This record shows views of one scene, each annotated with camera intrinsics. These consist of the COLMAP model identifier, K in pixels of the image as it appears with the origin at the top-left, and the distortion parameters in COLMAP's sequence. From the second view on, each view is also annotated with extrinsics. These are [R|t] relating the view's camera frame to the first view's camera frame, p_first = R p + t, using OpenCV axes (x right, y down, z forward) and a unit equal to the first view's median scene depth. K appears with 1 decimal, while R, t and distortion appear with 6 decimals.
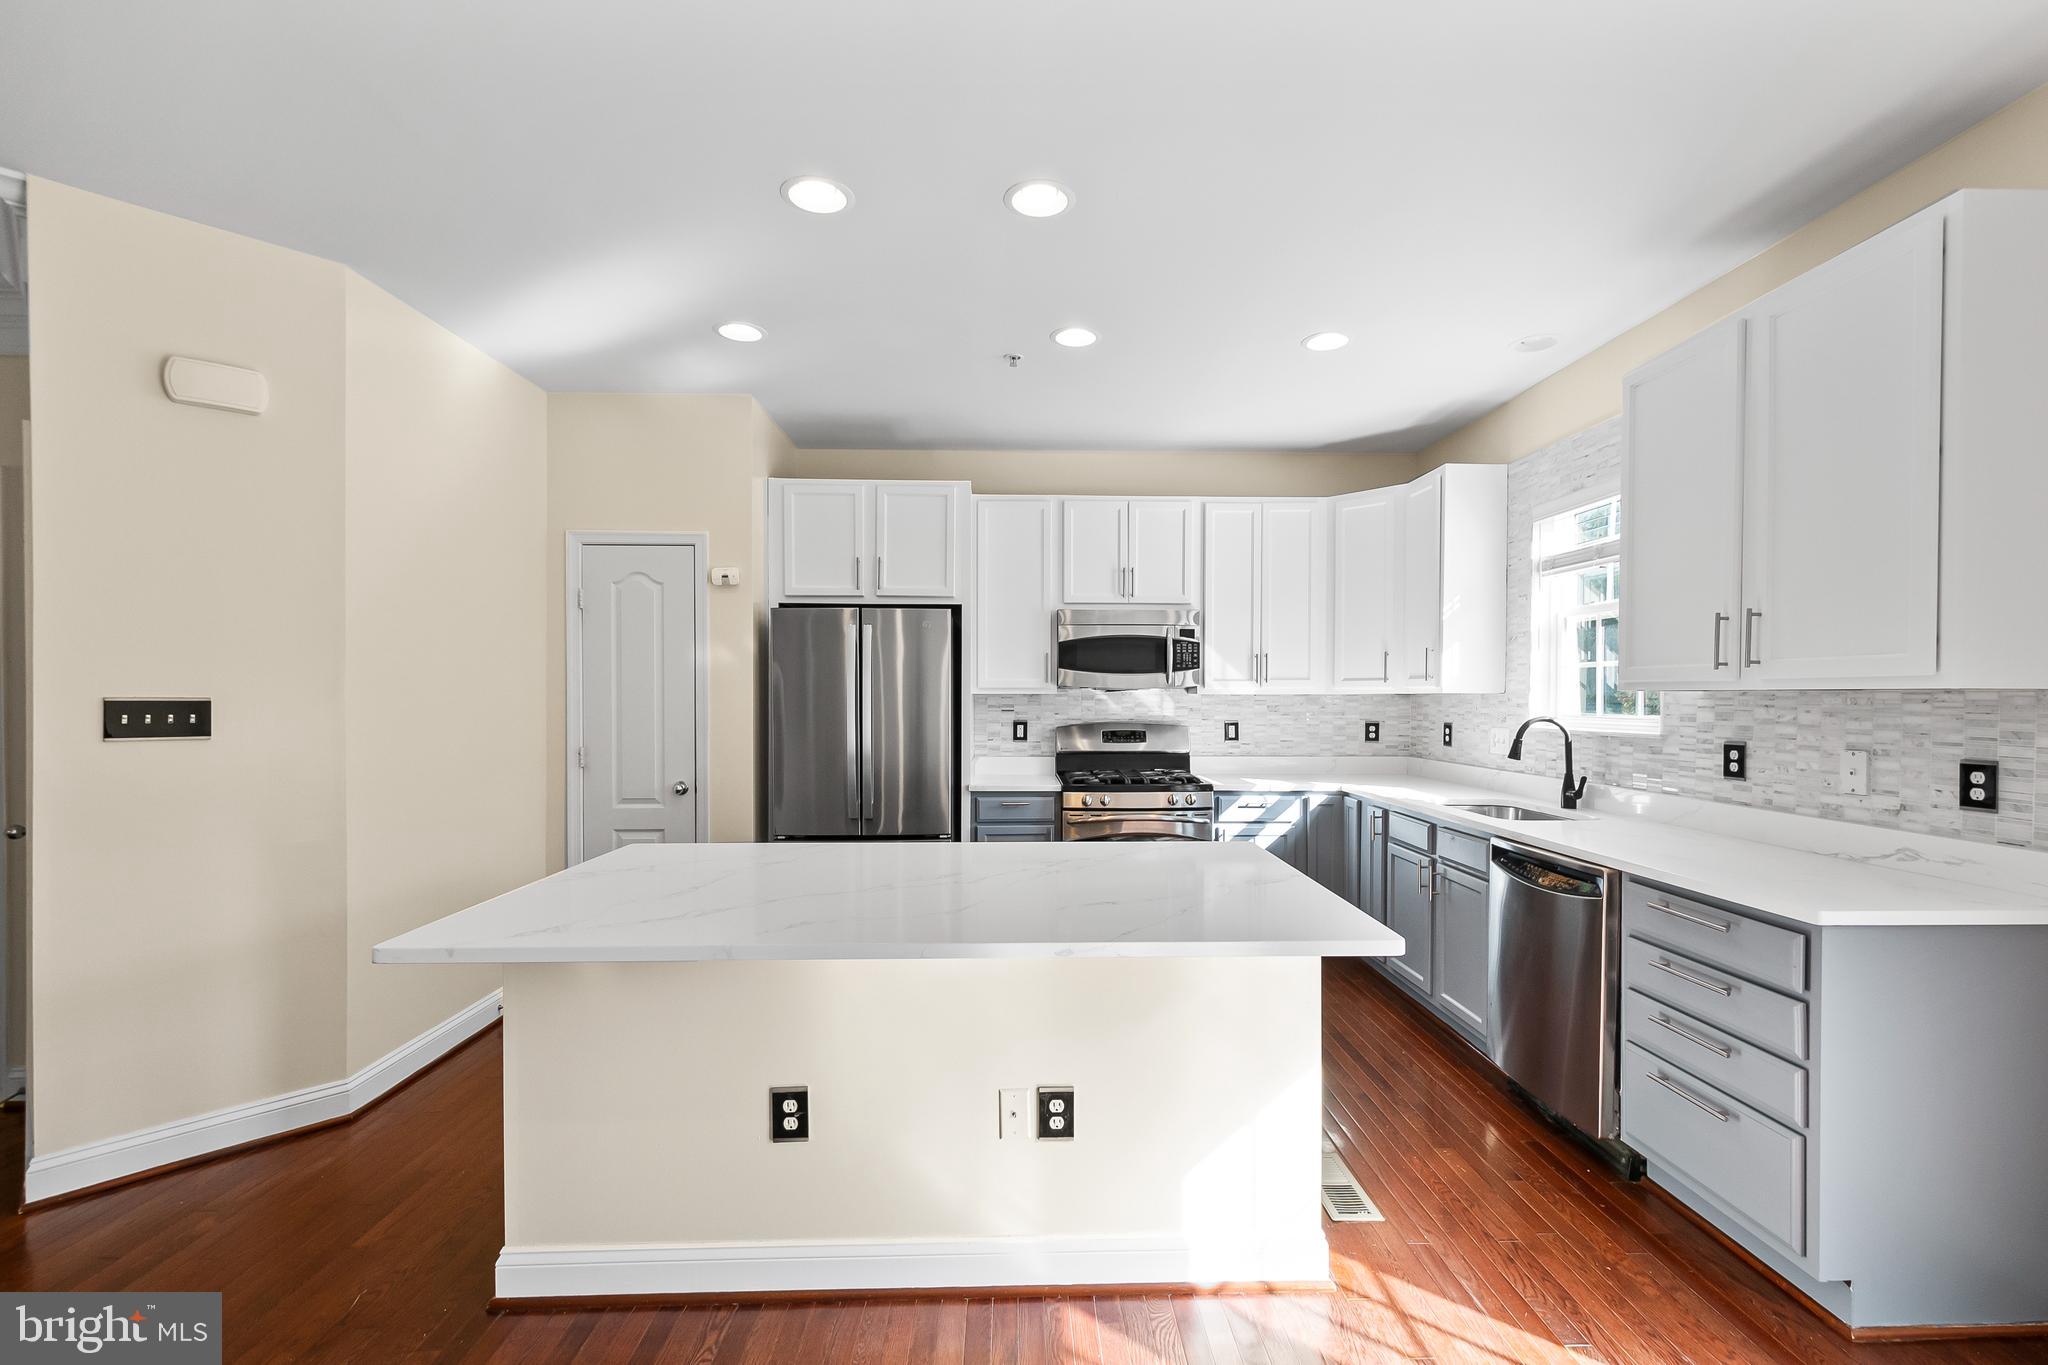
lens RADIAL K [[889.1, 0, 1049.7], [0, 889.1, 702.0], [0, 0, 1]] dist [-0.001196, -0.001011]
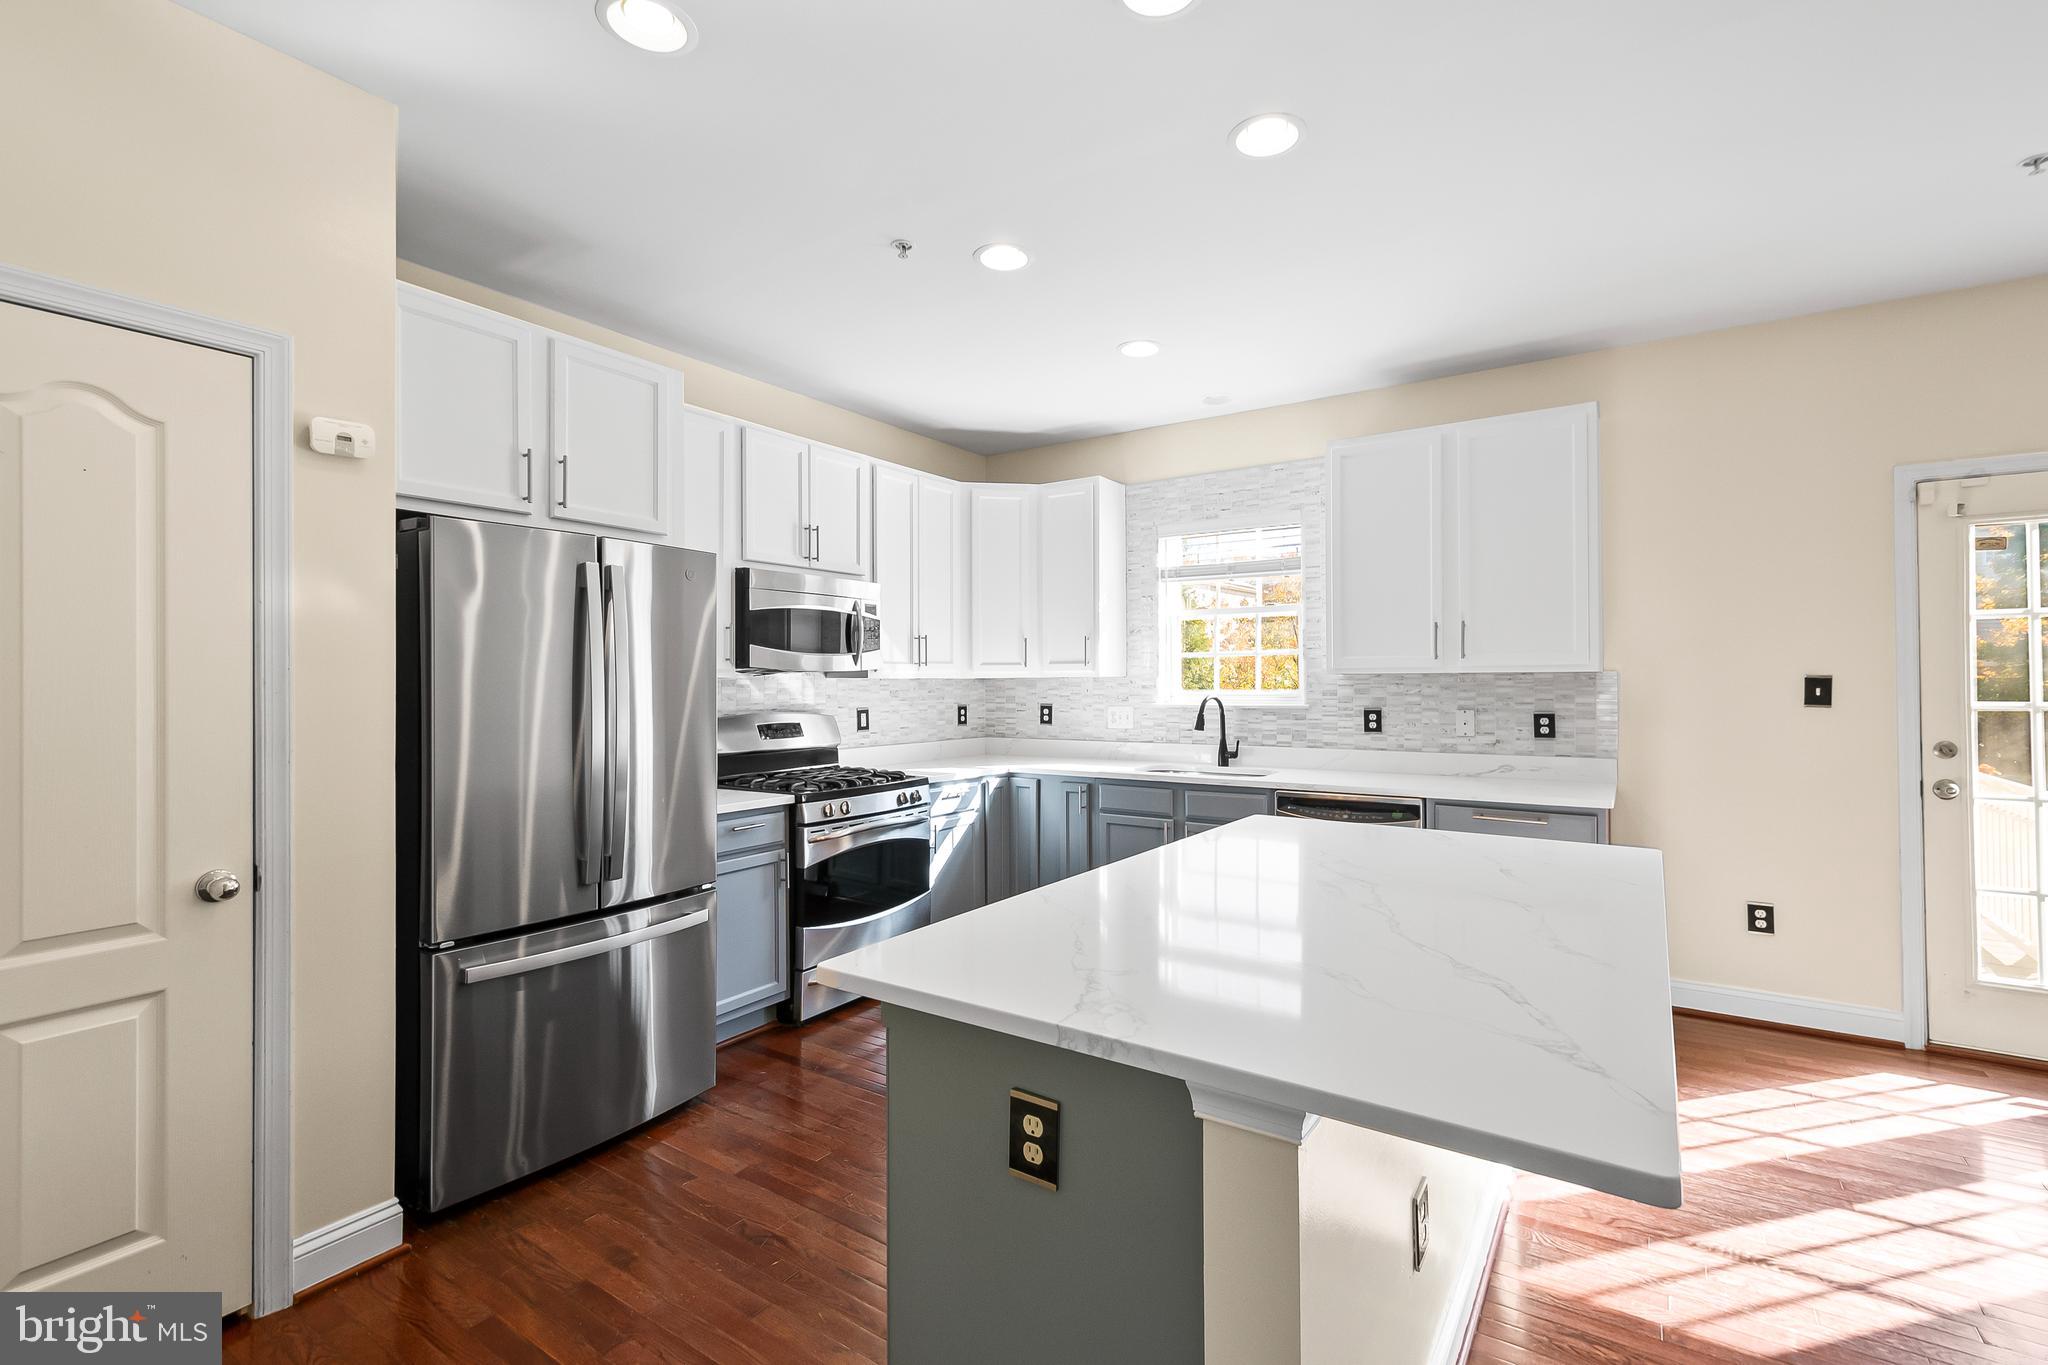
lens RADIAL K [[889.1, 0, 1044.9], [0, 889.1, 673.7], [0, 0, 1]] dist [-0.001196, -0.001011]
pose [[0.586792, 0.002958, 0.809732, -0.512934], [0.011839, 0.999855, -0.012232, -0.000870], [-0.809651, 0.016764, 0.586672, 0.384095]]
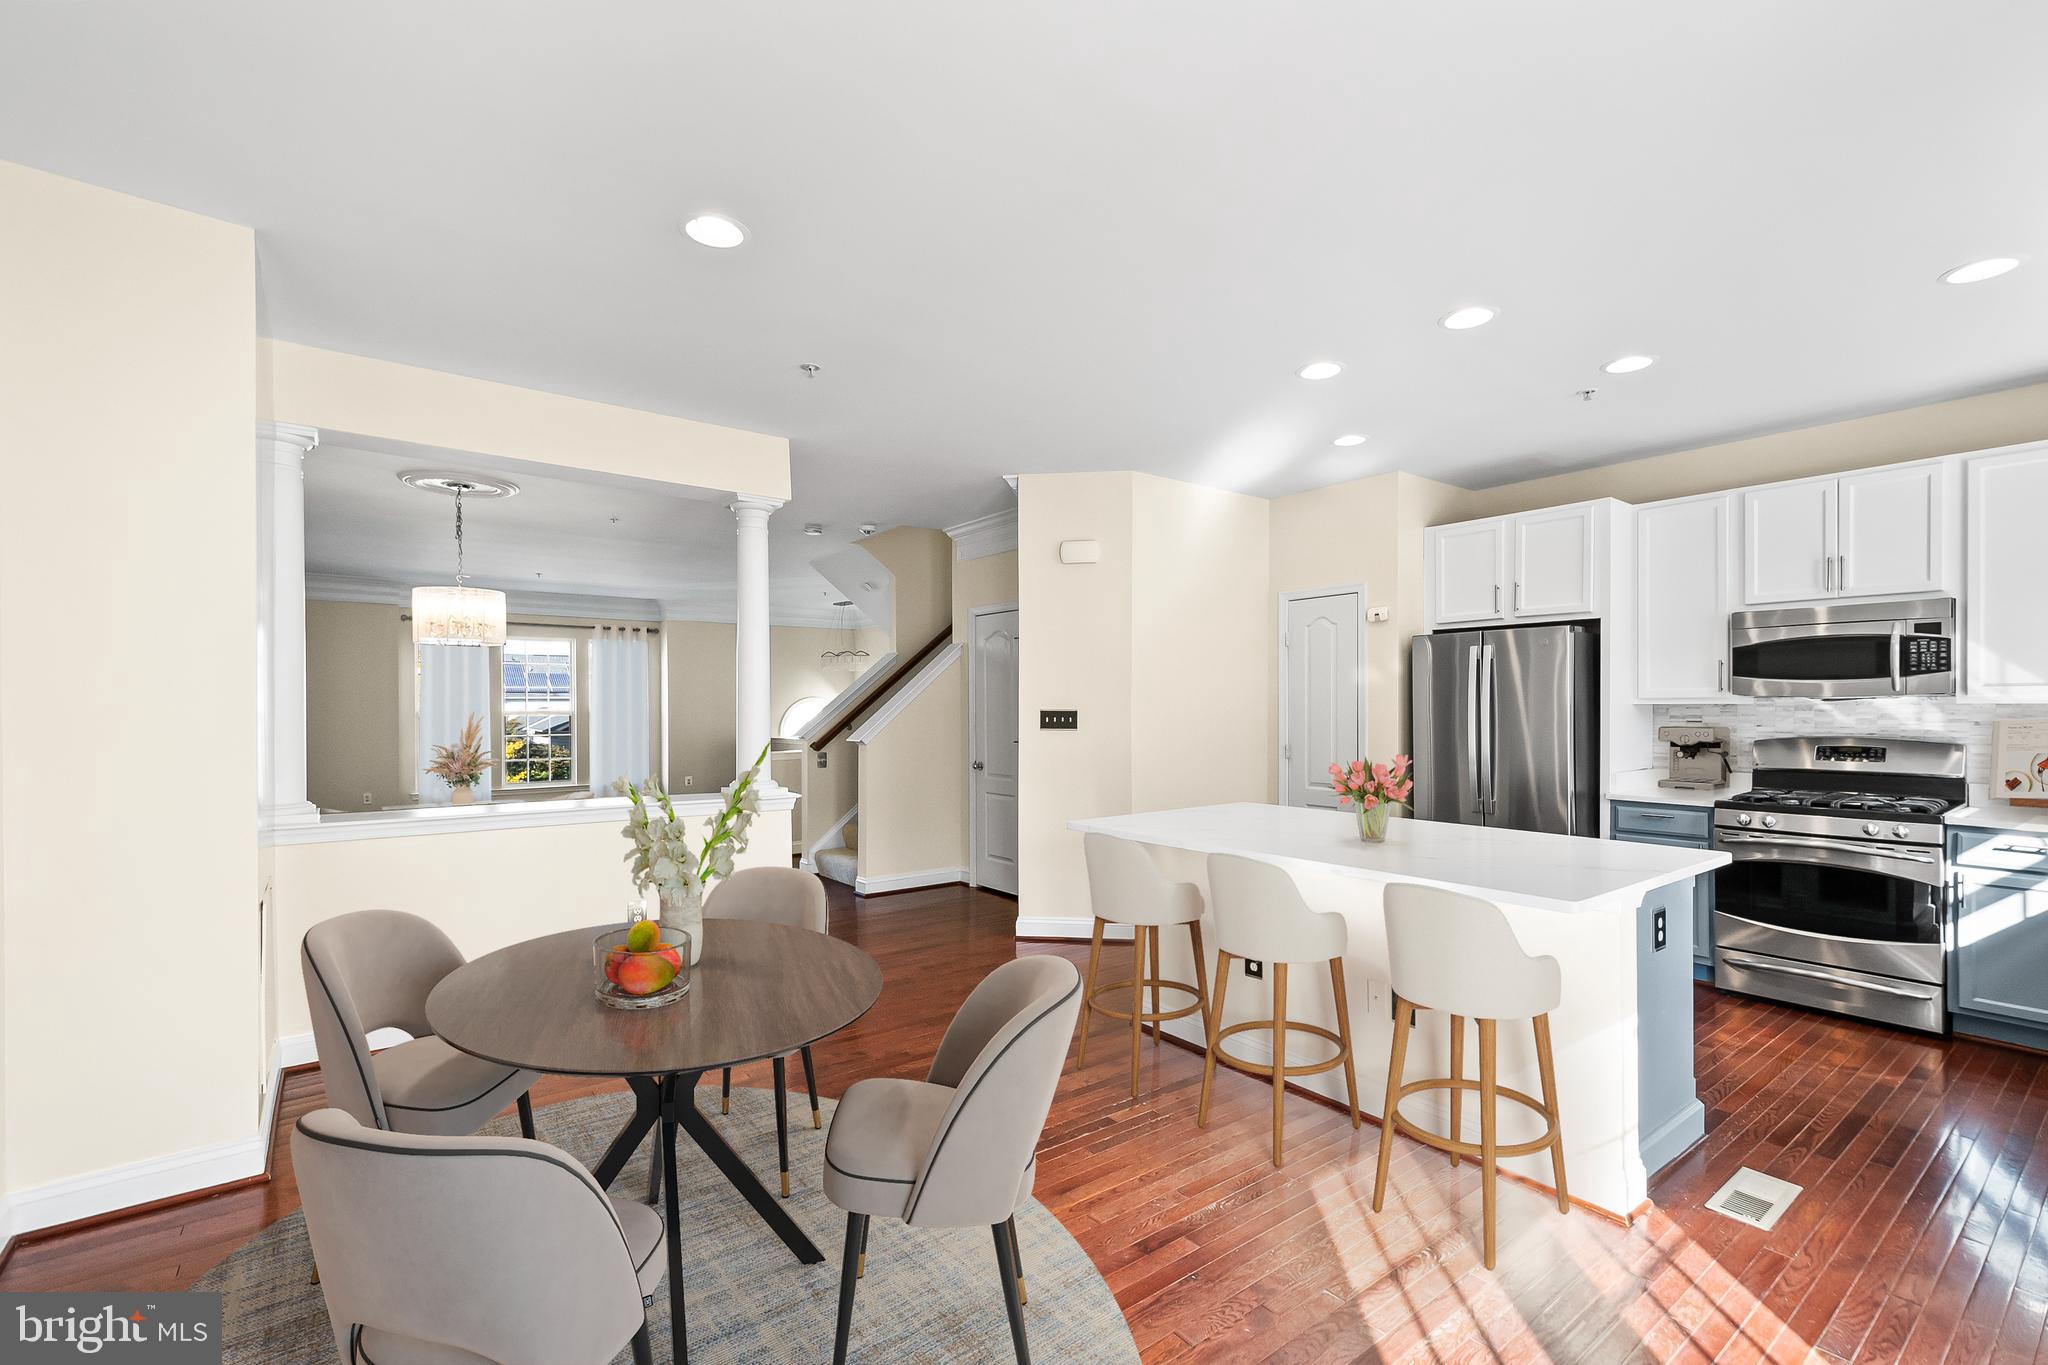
lens RADIAL K [[889.1, 0, 1044.6], [0, 889.1, 701.6], [0, 0, 1]] dist [-0.001196, -0.001011]
pose [[0.580361, -0.008008, -0.814320, 0.385841], [-0.002023, 0.999934, -0.011274, 0.000153], [0.814357, 0.008190, 0.580306, -0.132935]]
